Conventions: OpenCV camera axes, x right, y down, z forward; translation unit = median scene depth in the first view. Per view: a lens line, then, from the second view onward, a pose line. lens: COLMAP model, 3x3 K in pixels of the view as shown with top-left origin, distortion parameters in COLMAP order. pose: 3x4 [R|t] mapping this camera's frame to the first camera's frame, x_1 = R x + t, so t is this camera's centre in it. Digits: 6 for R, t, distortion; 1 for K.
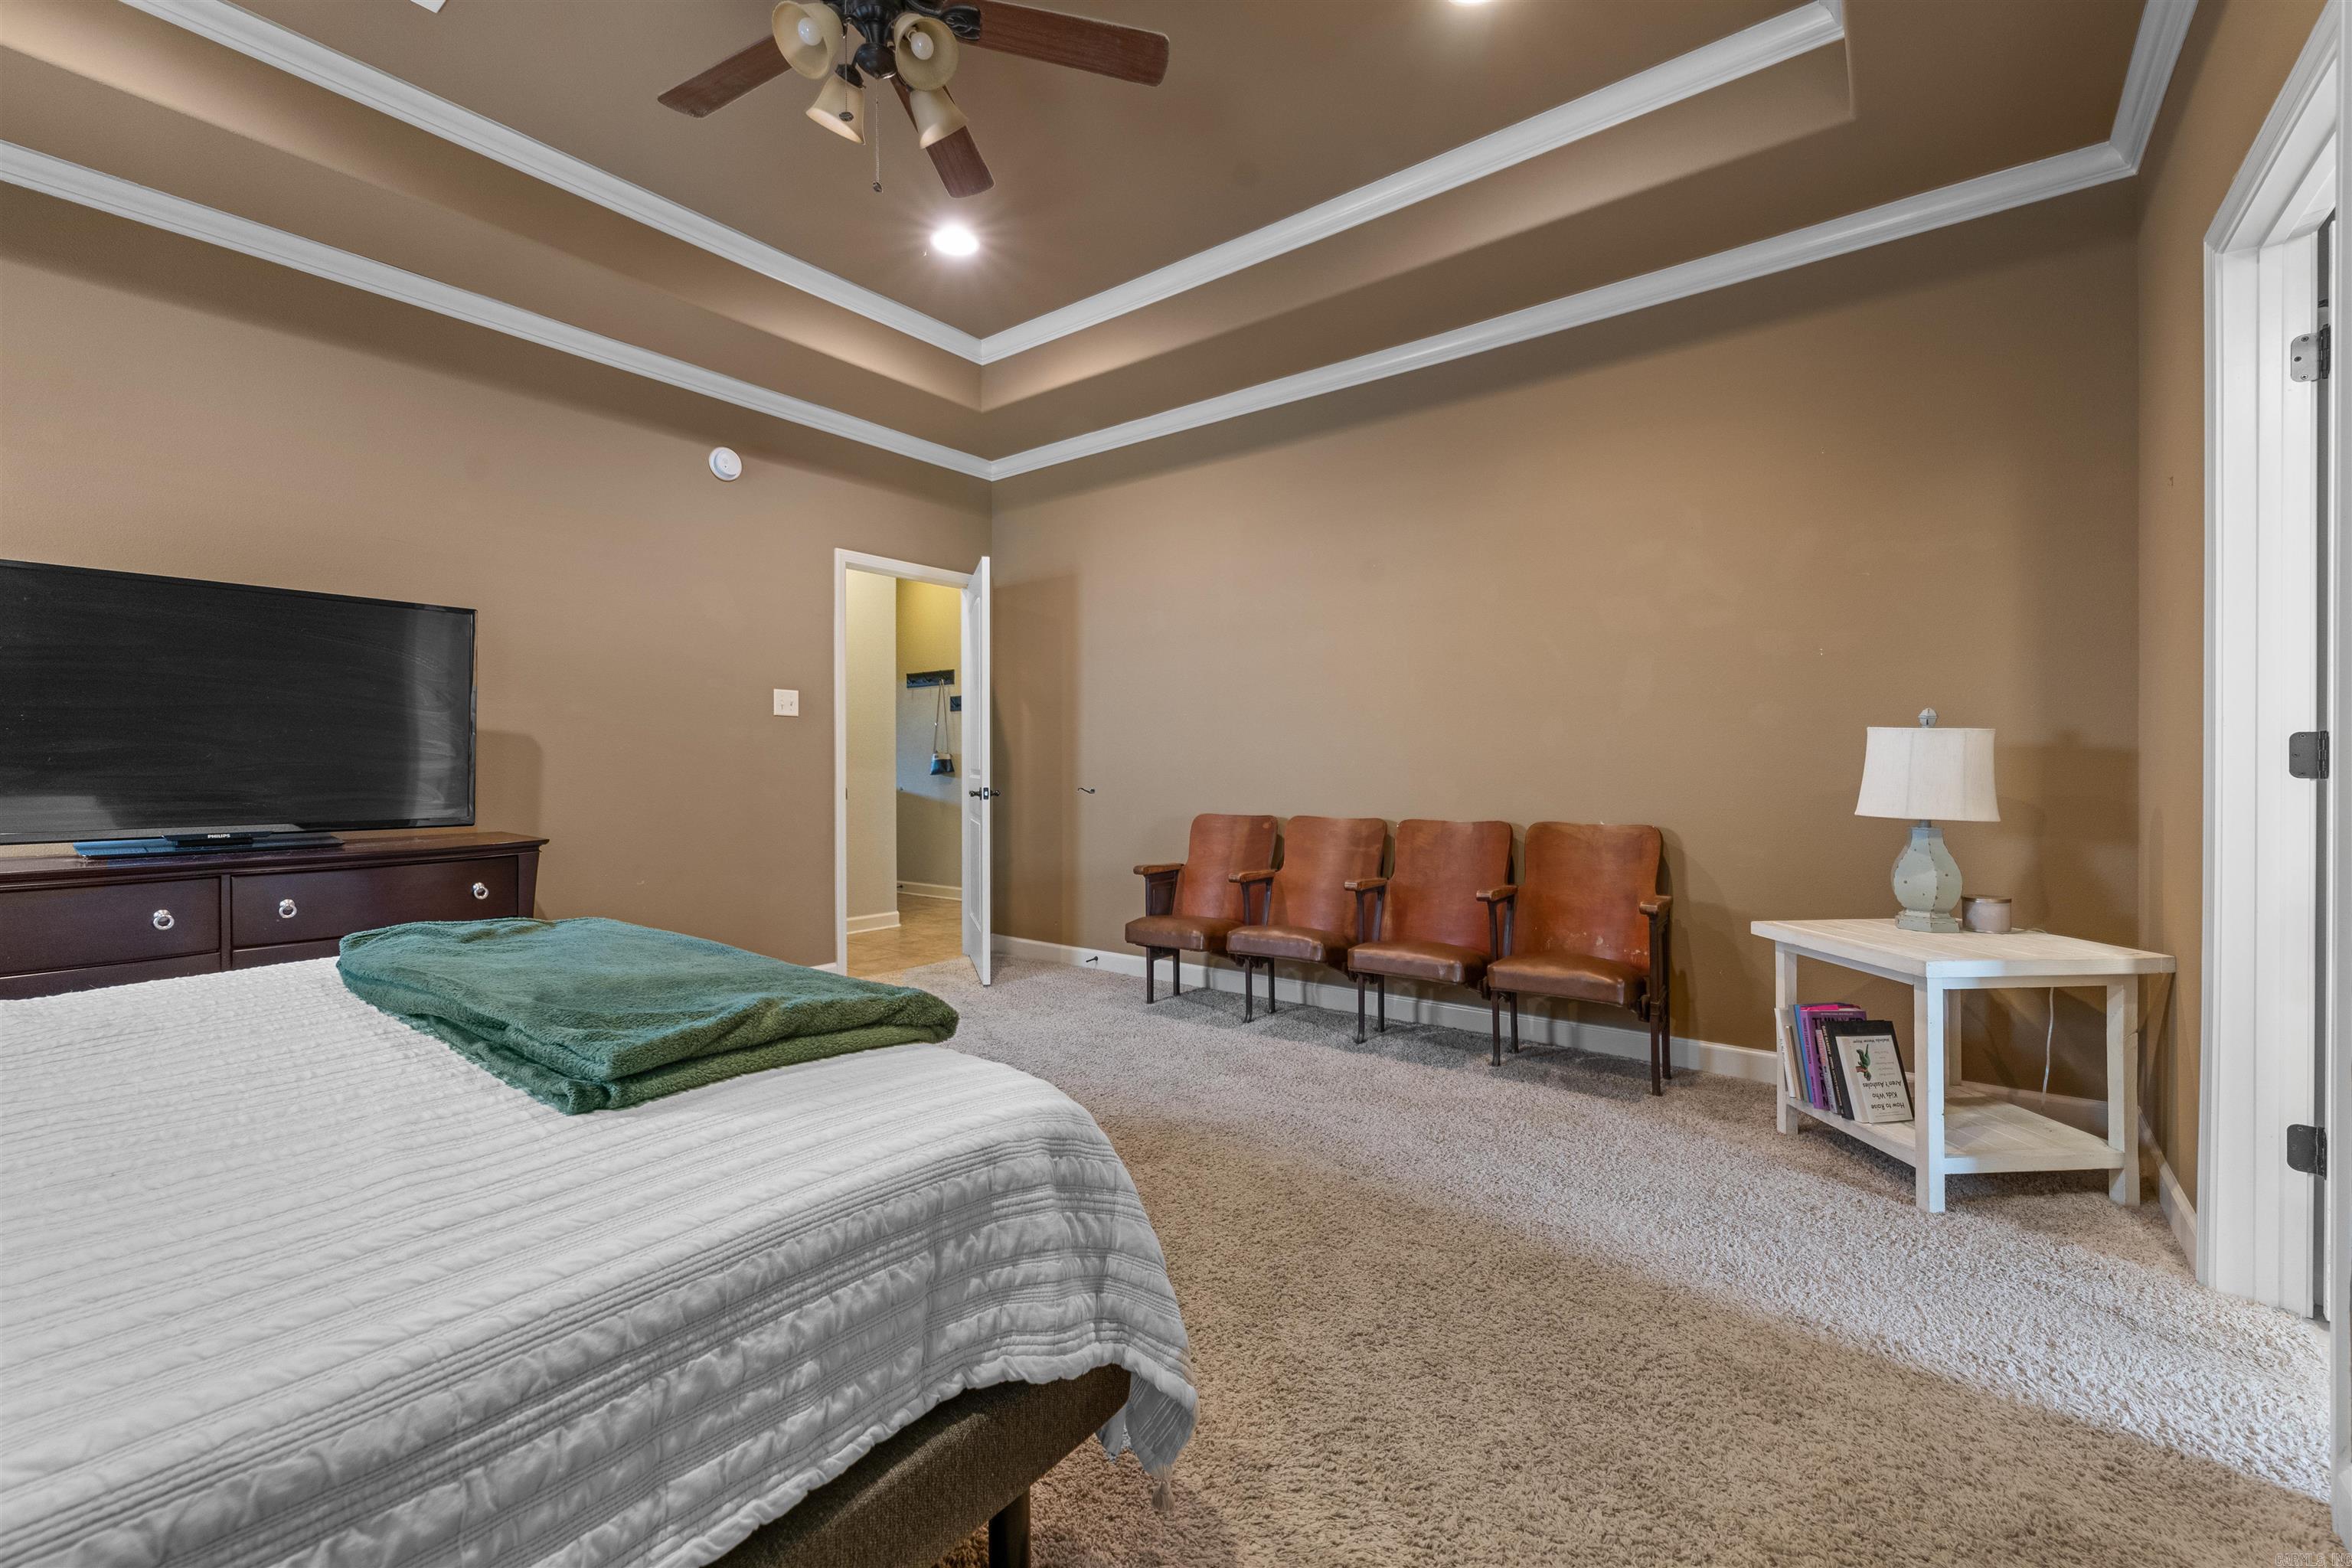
lens RADIAL K [[984.9, 0, 1167.4], [0, 984.9, 770.6], [0, 0, 1]] dist [0.014635, -0.005913]
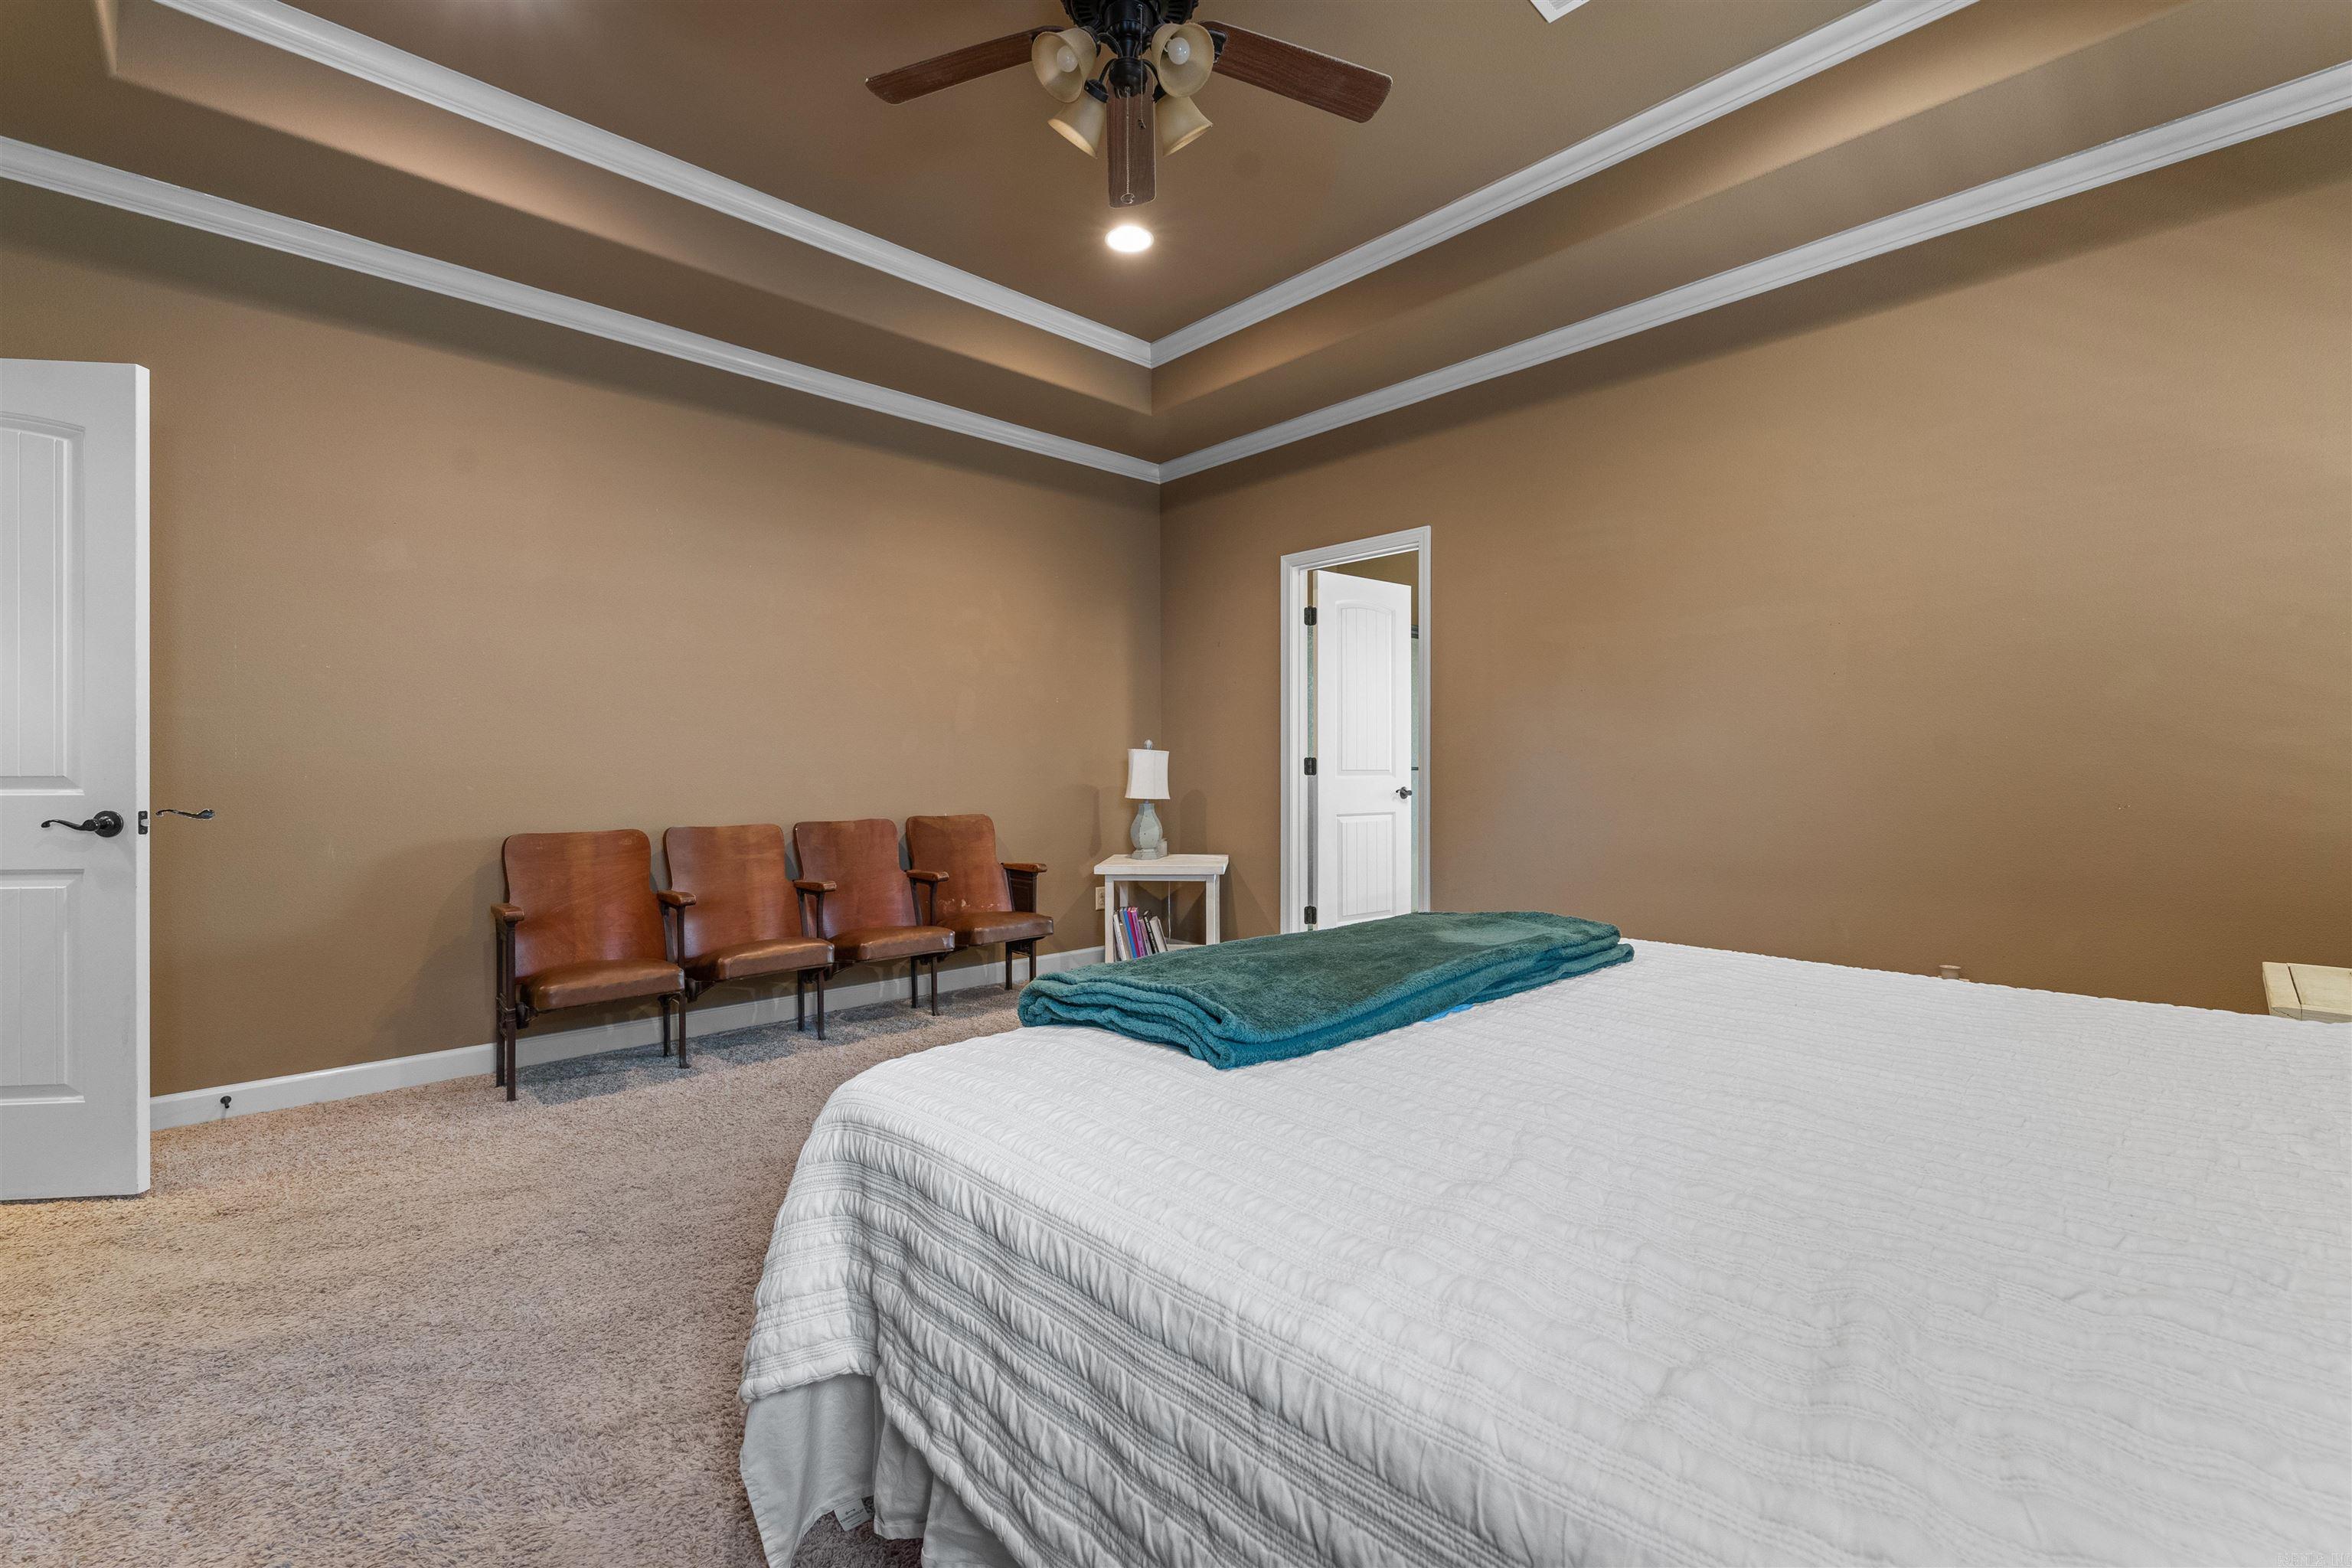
lens RADIAL K [[984.9, 0, 1167.4], [0, 984.9, 770.6], [0, 0, 1]] dist [0.014635, -0.005913]
pose [[0.164013, 0.006003, 0.986440, -0.836961], [0.008545, 0.999935, -0.007506, 0.007163], [-0.986421, 0.009660, 0.163951, 0.524462]]
